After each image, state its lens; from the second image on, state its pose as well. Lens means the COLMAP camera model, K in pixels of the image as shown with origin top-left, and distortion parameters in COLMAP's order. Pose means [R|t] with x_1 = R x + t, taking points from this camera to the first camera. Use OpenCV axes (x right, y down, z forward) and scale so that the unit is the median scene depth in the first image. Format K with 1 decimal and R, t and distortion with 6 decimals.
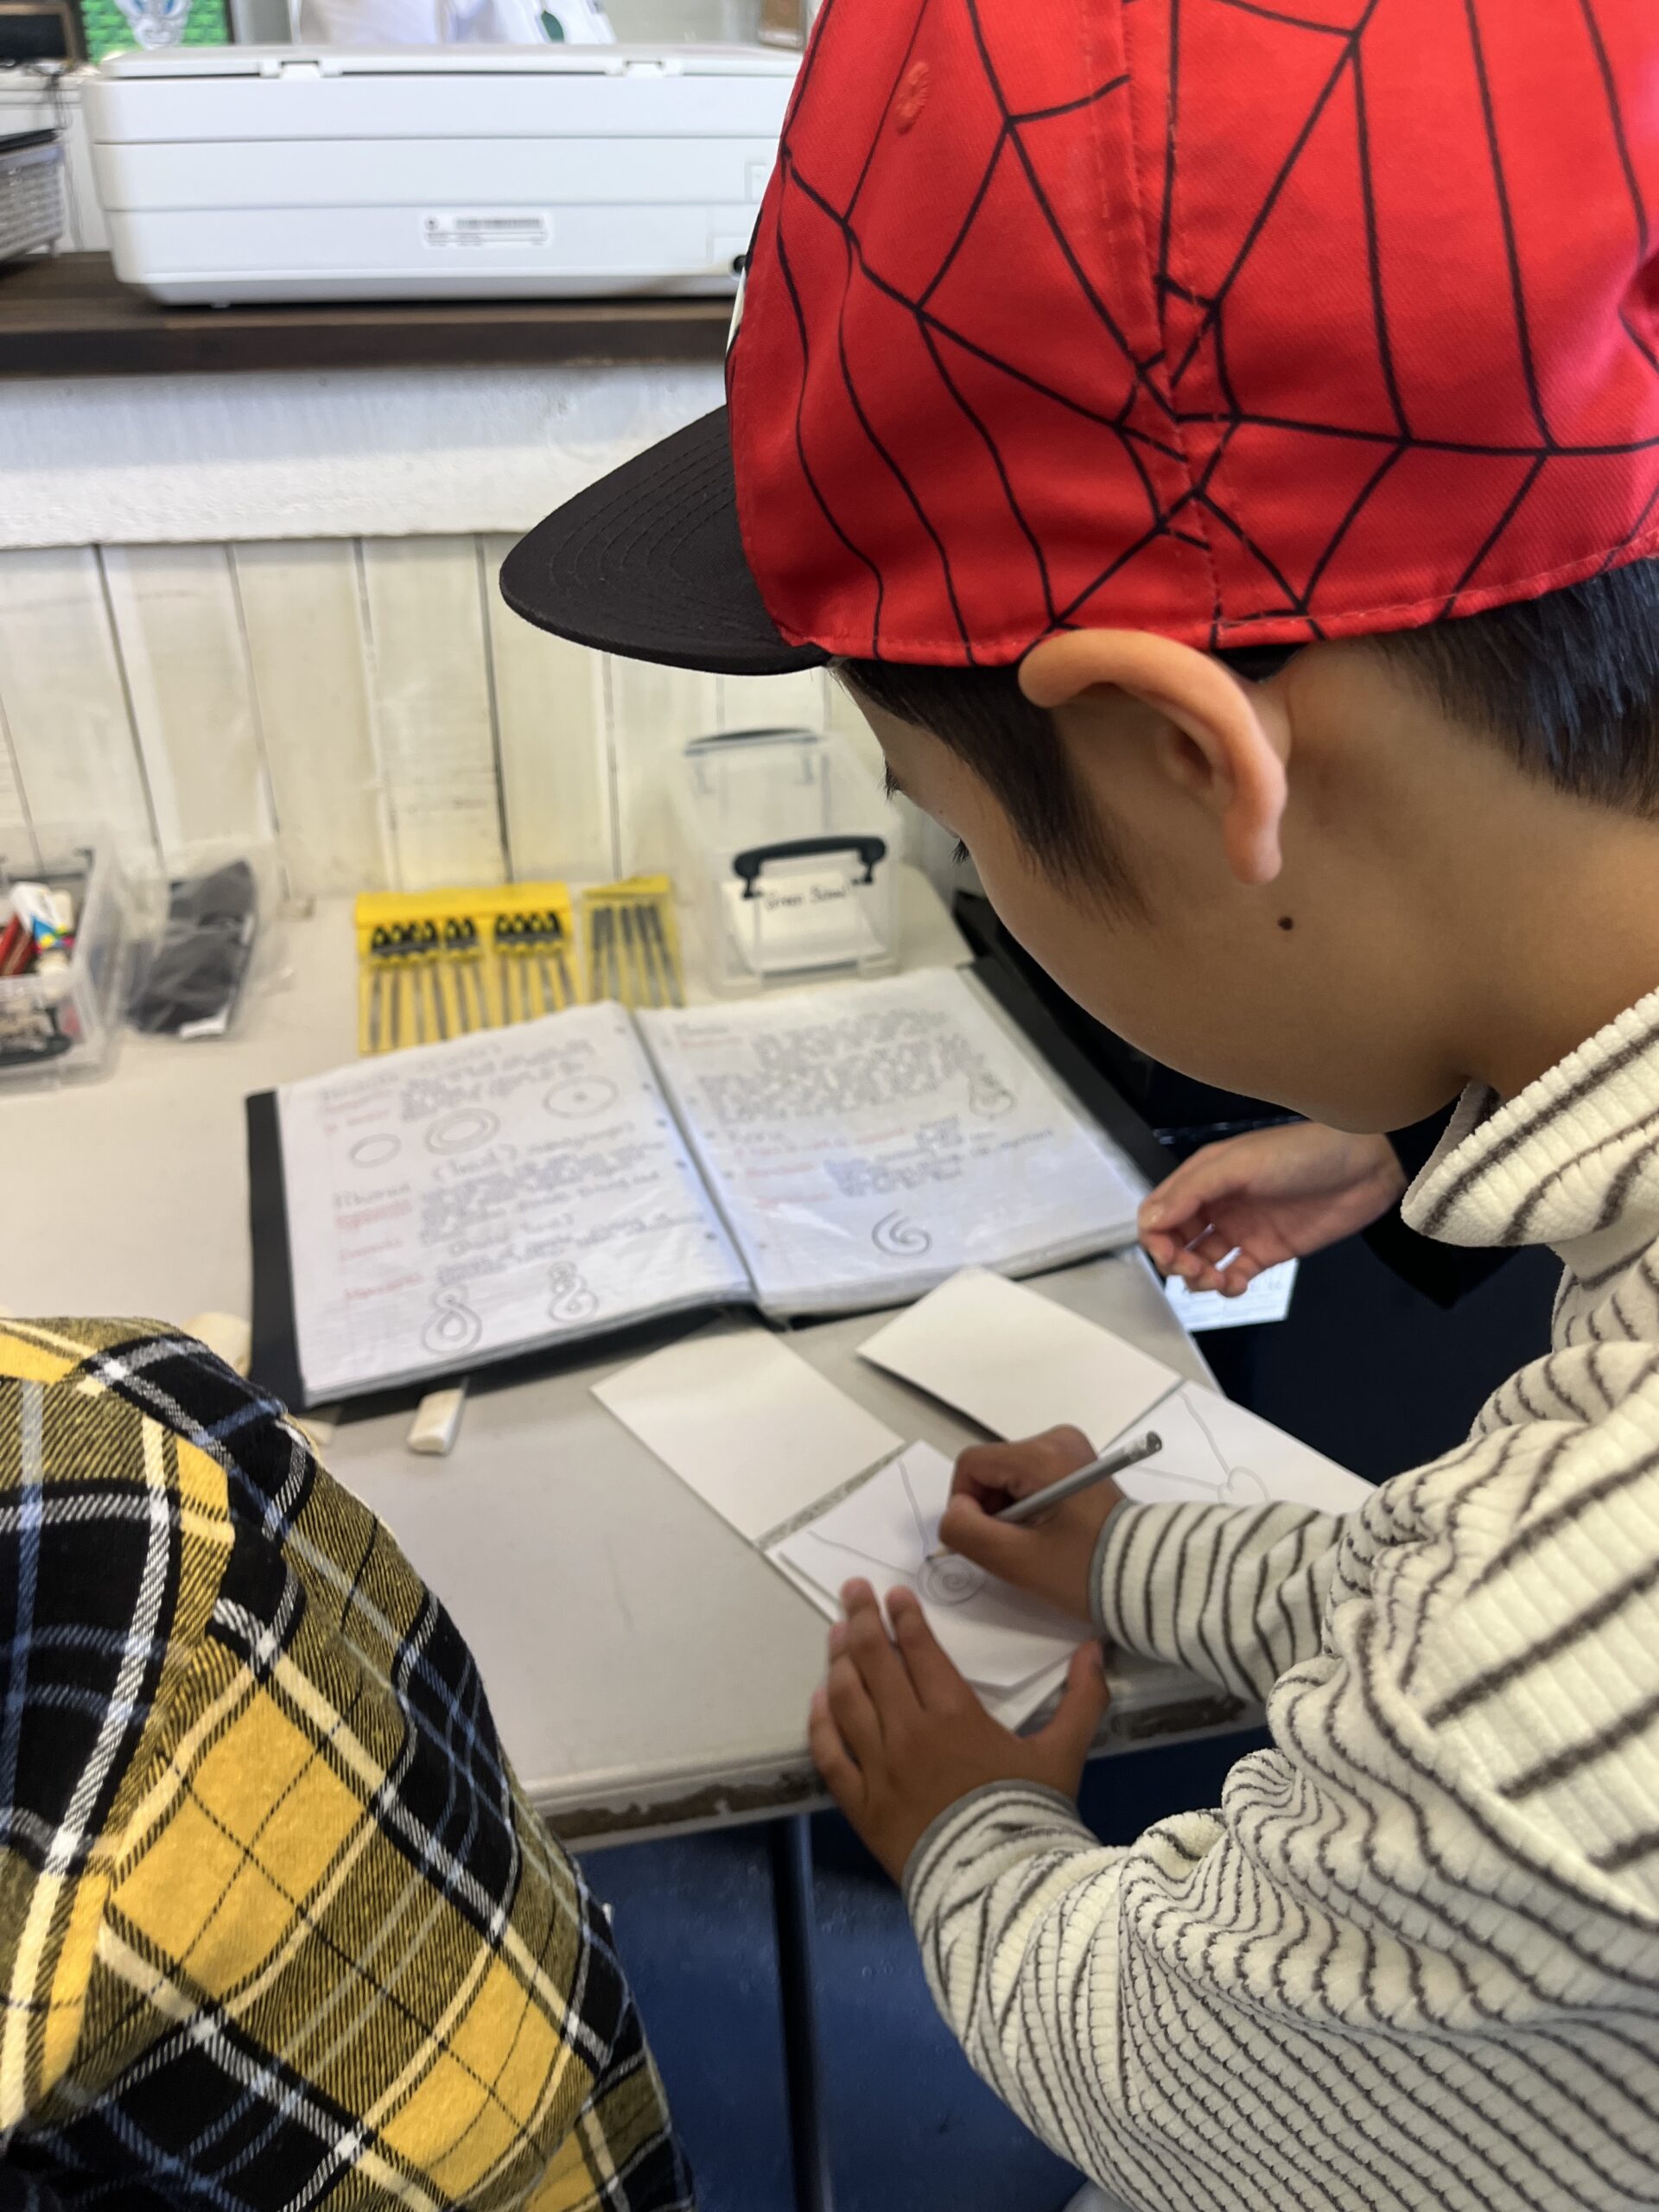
lens RADIAL K [[1666.6, 0, 815.7], [0, 1666.6, 1111.8], [0, 0, 1]] dist [0.047610, -0.076235]
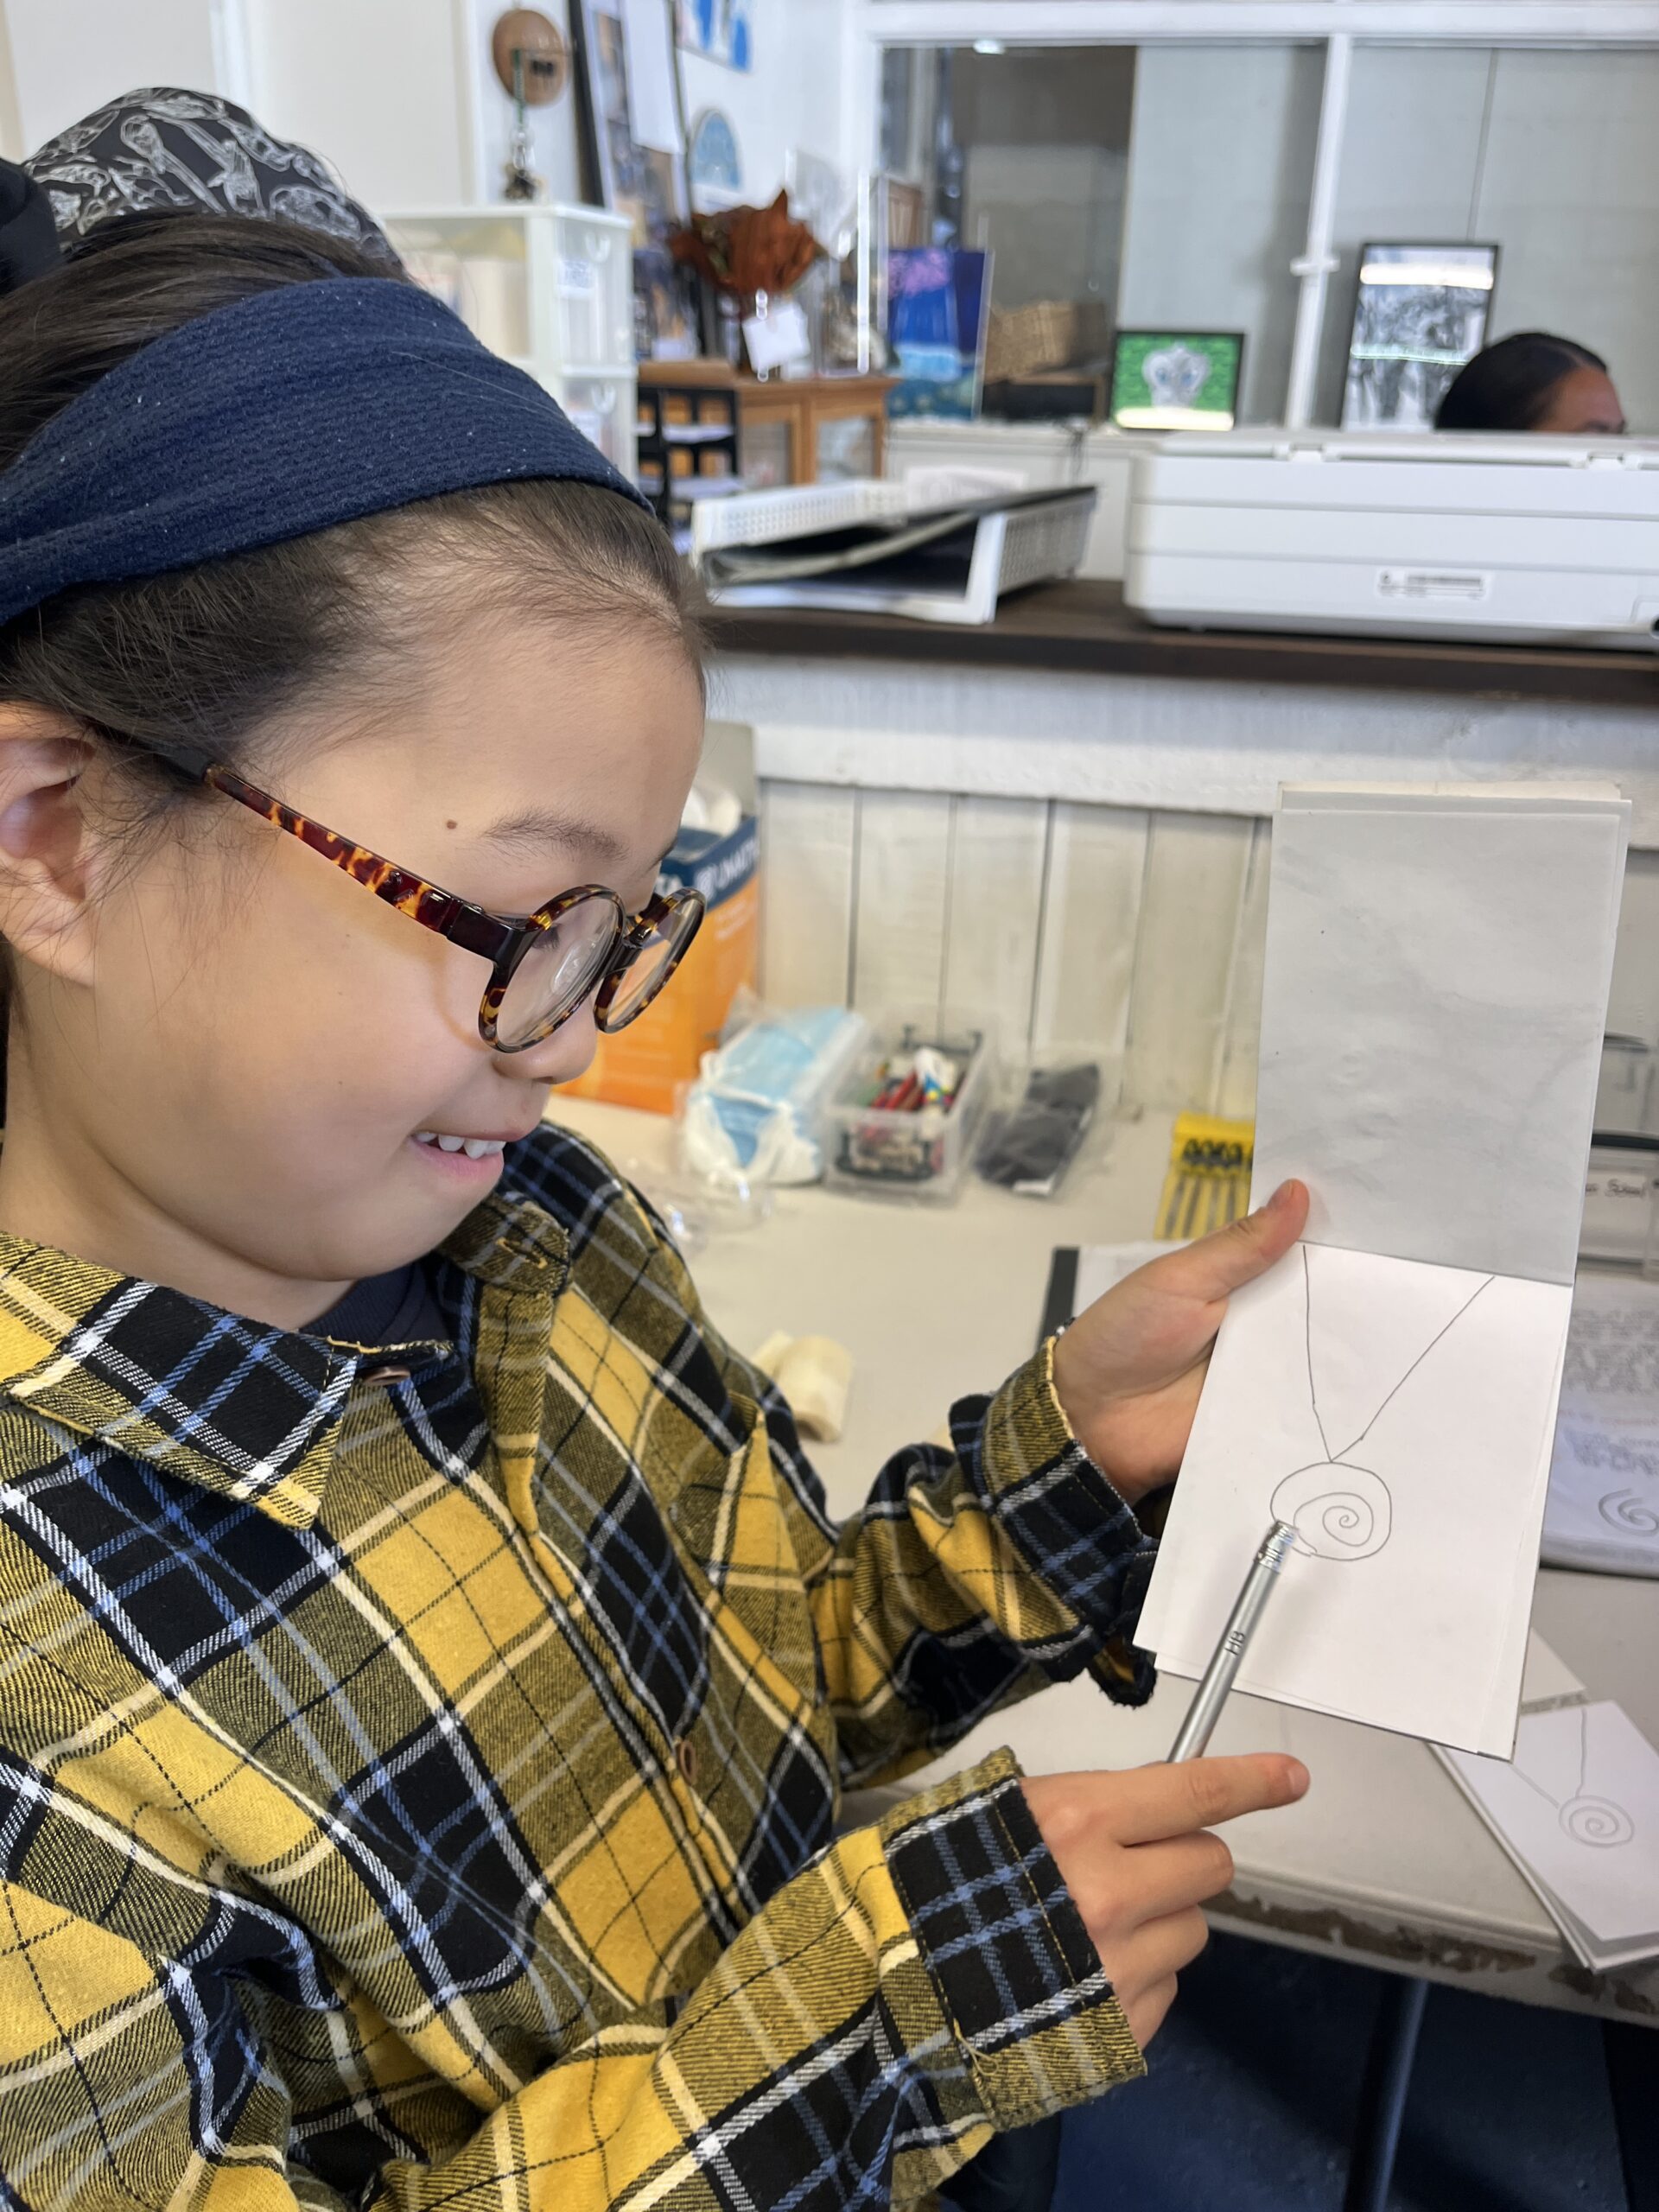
lens RADIAL K [[1666.6, 0, 858.4], [0, 1666.6, 1110.6], [0, 0, 1]] dist [0.047610, -0.076235]
pose [[0.884801, 0.193378, -0.423948, 0.017287], [-0.262466, 0.958590, -0.110533, 0.060531], [0.385017, 0.209071, 0.898916, -0.127354]]
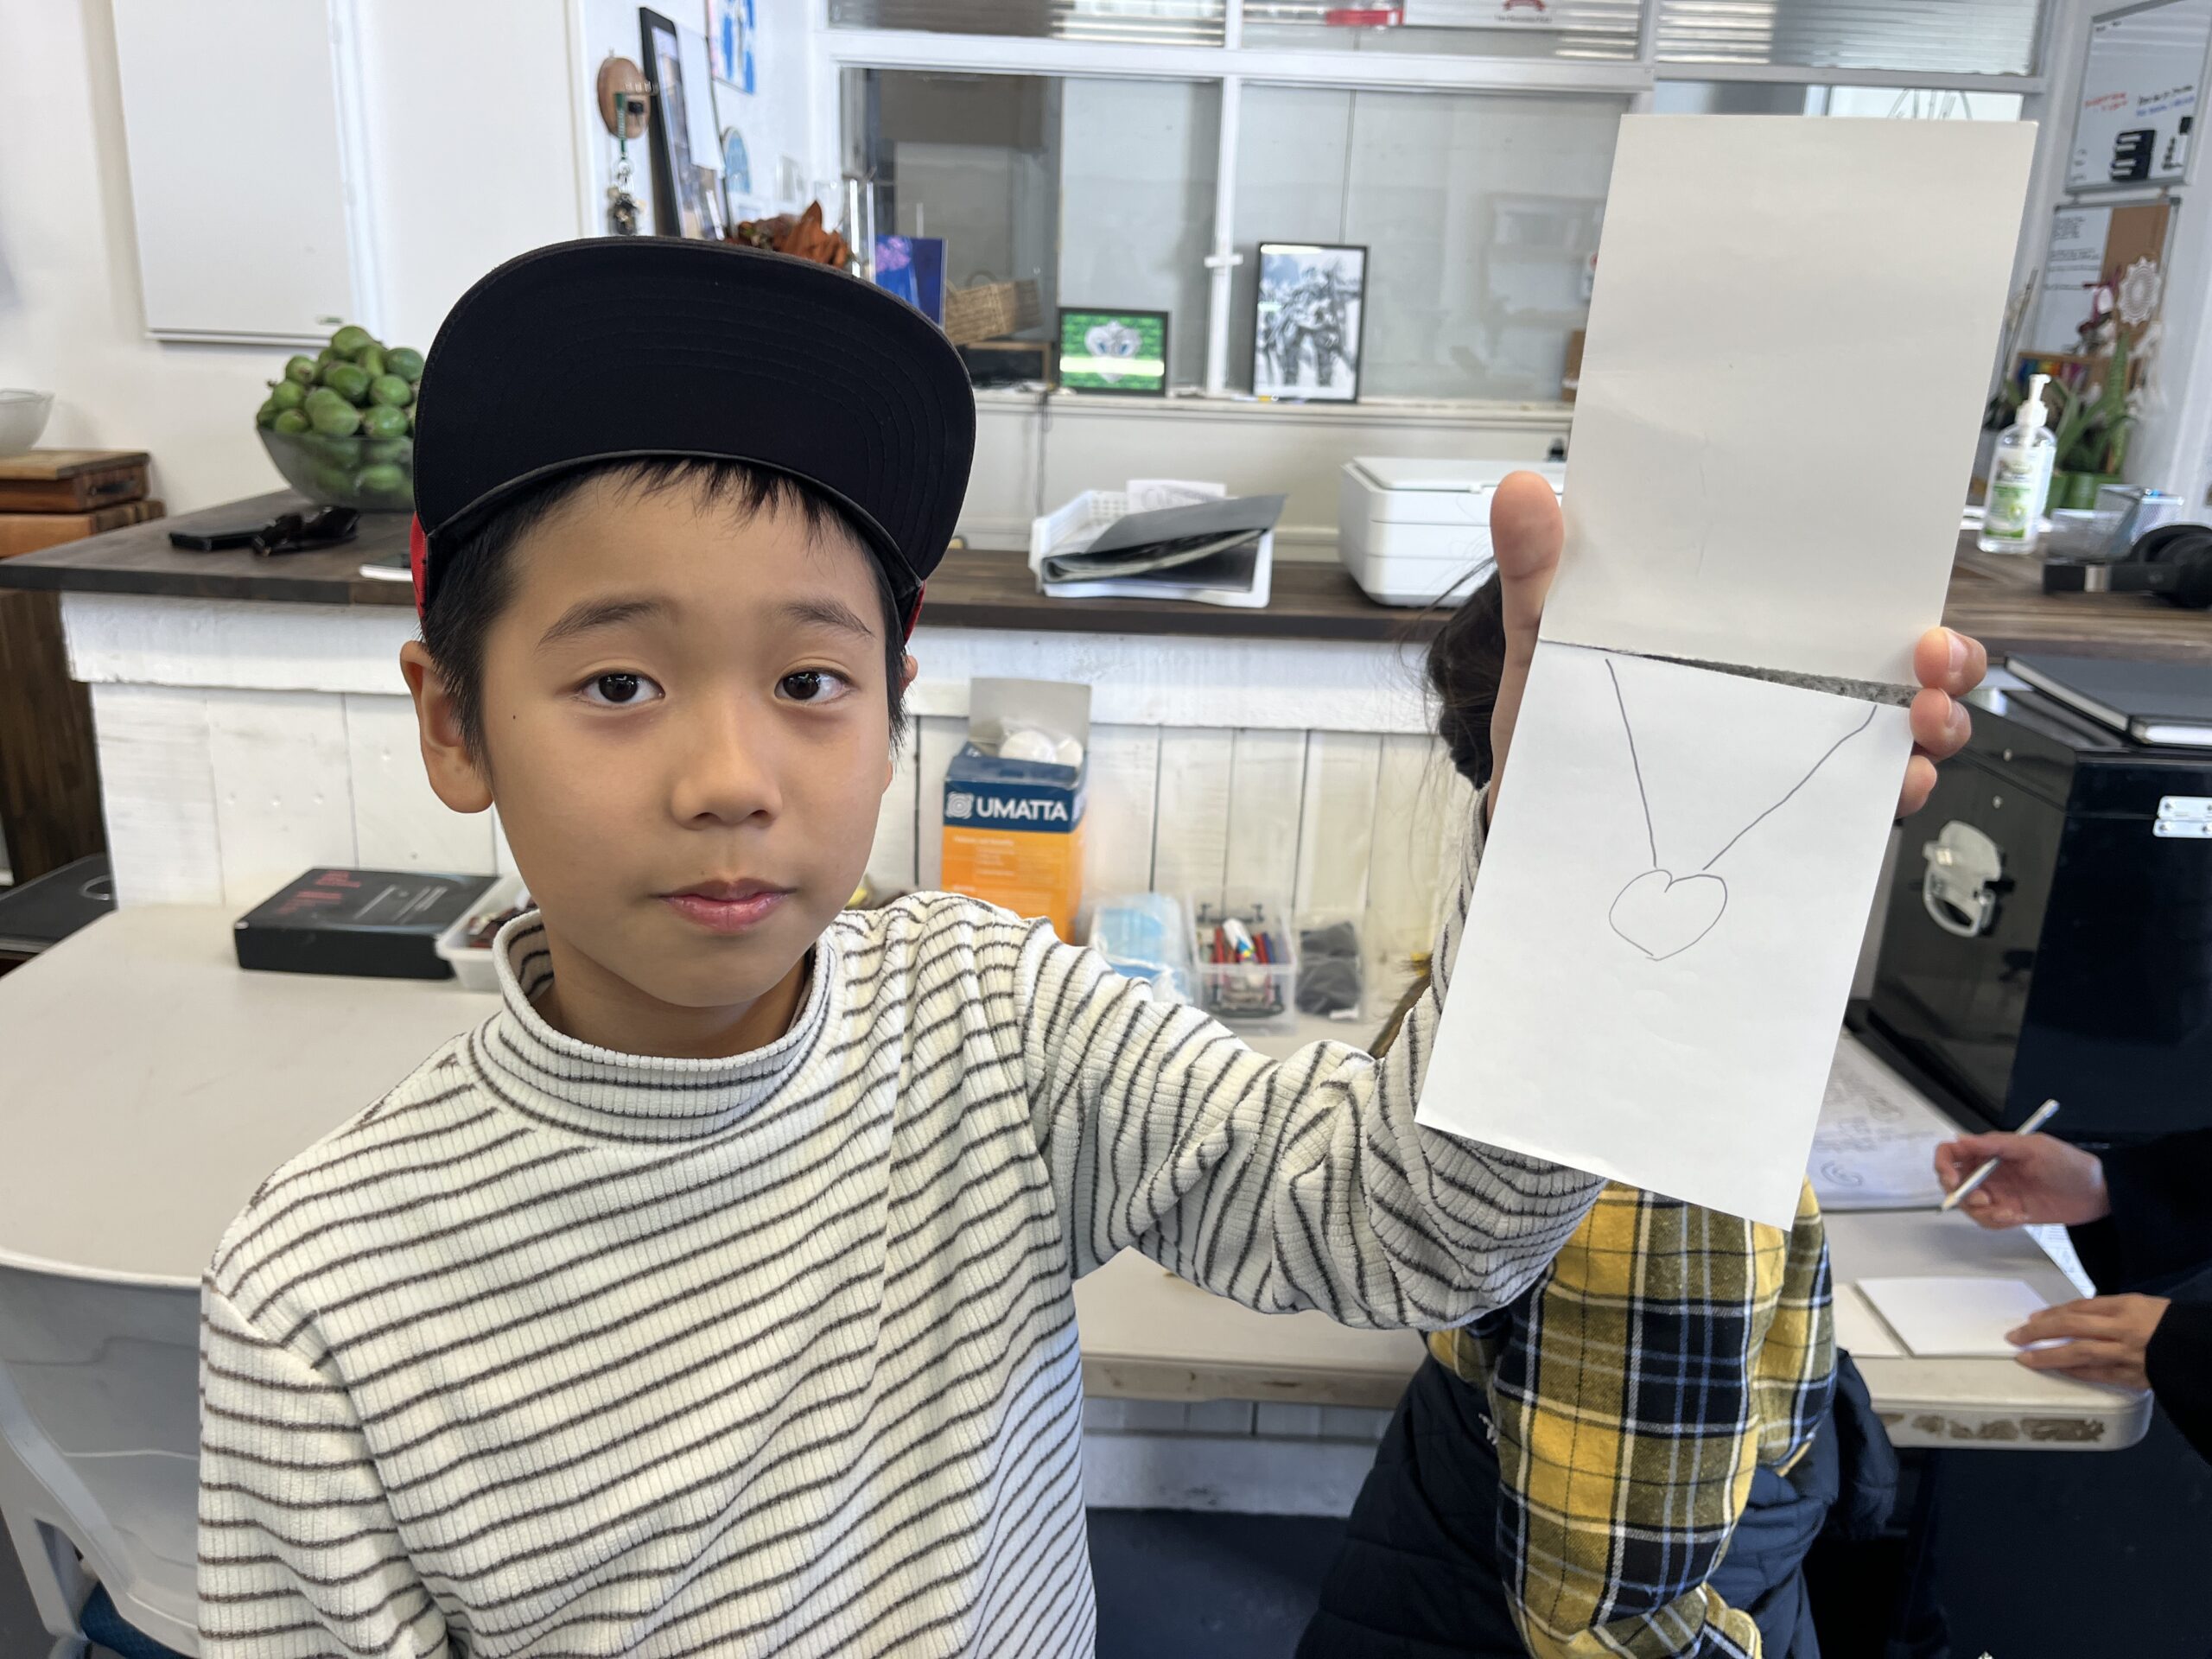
lens RADIAL K [[1666.6, 0, 1092.4], [0, 1666.6, 811.4], [0, 0, 1]] dist [0.047610, -0.076235]
pose [[0.971077, 0.089531, -0.221346, -0.259809], [-0.148739, 0.952019, -0.267464, 0.227703], [0.186779, 0.292651, 0.937800, -0.606175]]
